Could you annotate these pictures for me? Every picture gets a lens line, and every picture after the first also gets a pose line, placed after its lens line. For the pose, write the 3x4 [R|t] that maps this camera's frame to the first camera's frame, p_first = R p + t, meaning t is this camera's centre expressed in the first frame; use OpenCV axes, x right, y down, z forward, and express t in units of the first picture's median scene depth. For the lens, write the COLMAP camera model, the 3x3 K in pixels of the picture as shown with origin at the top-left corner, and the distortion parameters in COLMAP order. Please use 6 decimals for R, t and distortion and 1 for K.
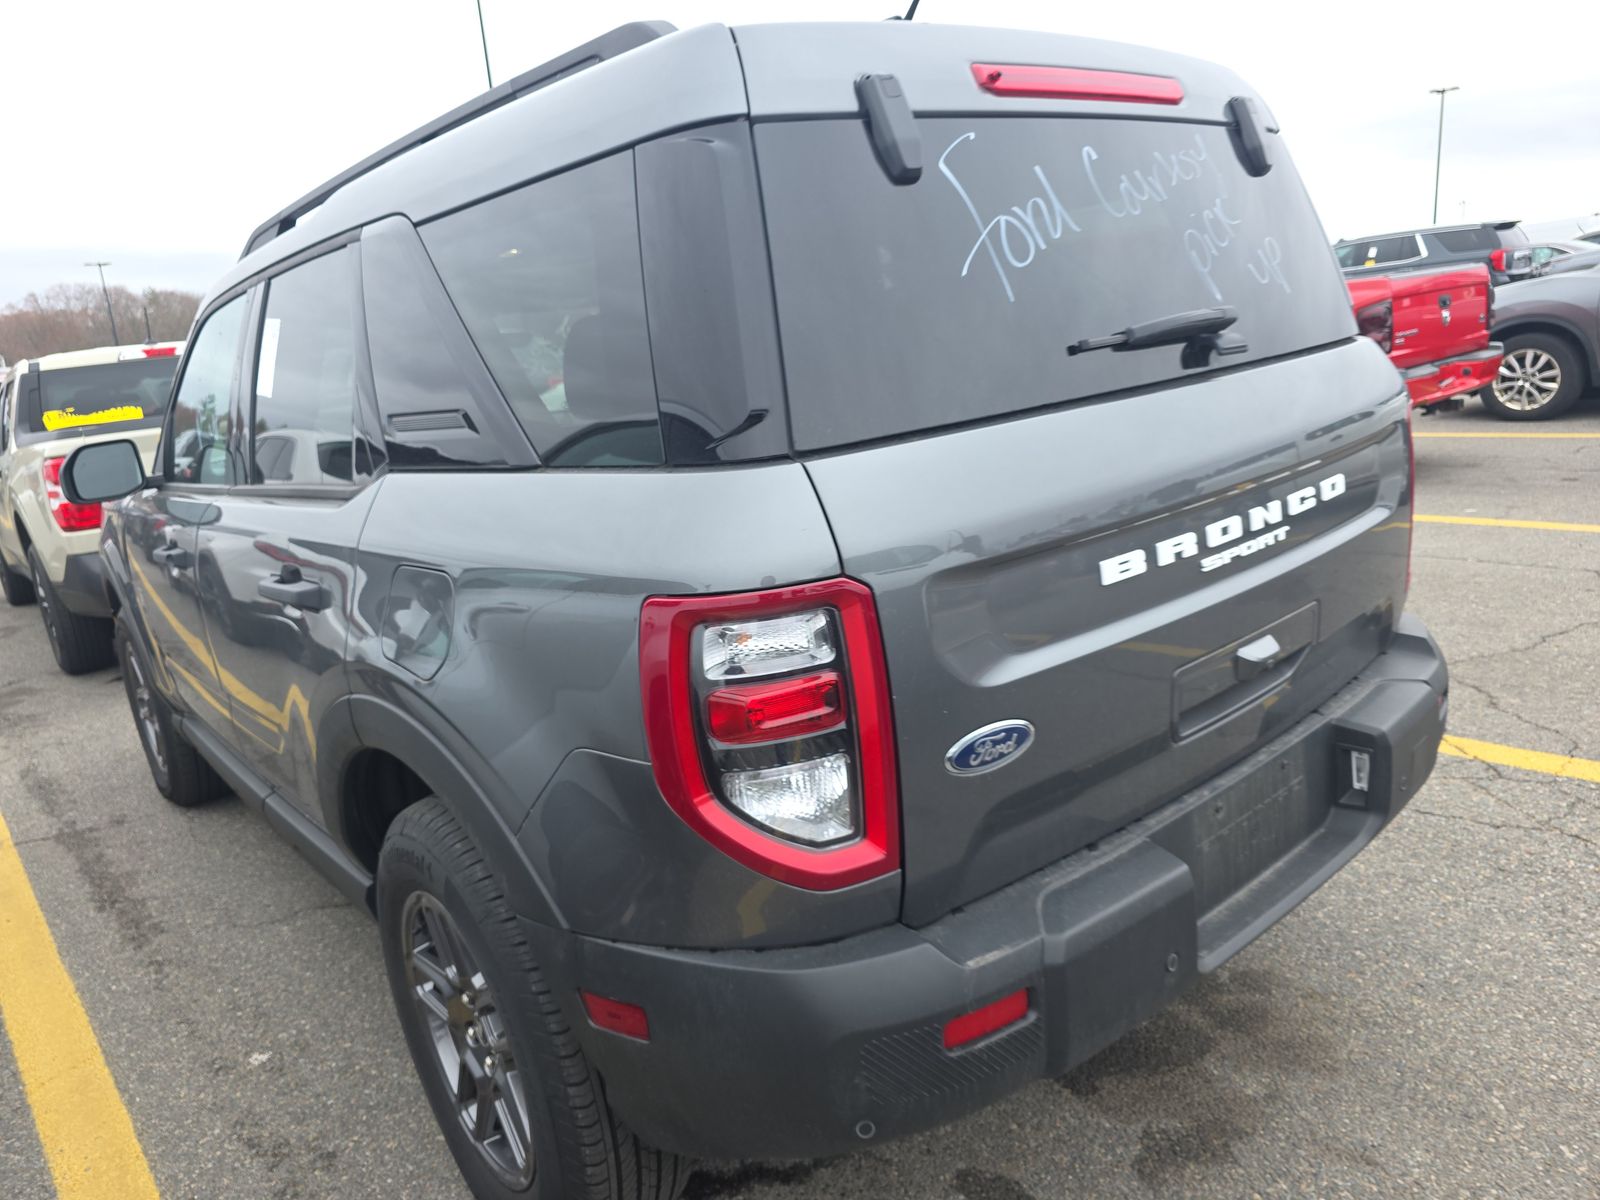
lens RADIAL K [[1234.5, 0, 800.0], [0, 1234.5, 600.0], [0, 0, 1]] dist [0.064638, -0.112691]
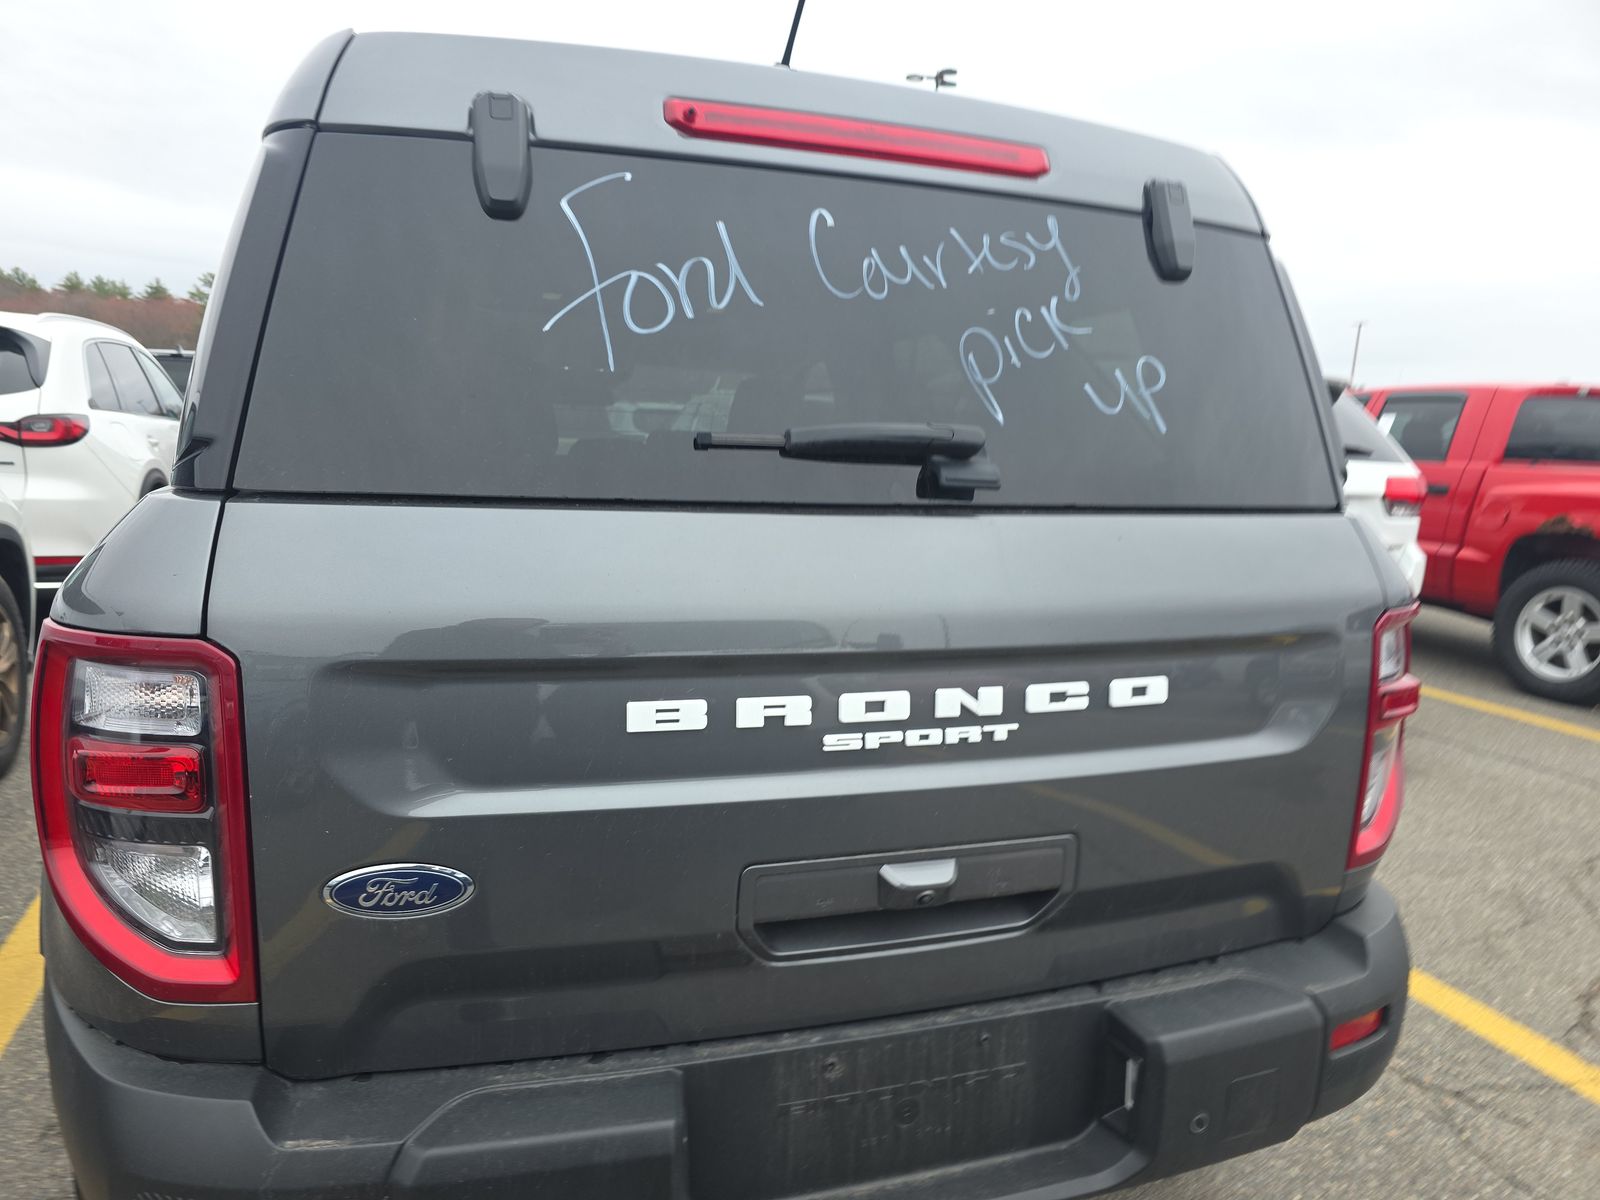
lens RADIAL K [[1234.5, 0, 800.0], [0, 1234.5, 600.0], [0, 0, 1]] dist [0.064638, -0.112691]
pose [[0.918333, 0.194264, -0.344856, 0.557960], [-0.219890, 0.974845, -0.036407, -0.082927], [0.329109, 0.109265, 0.937949, 0.262251]]
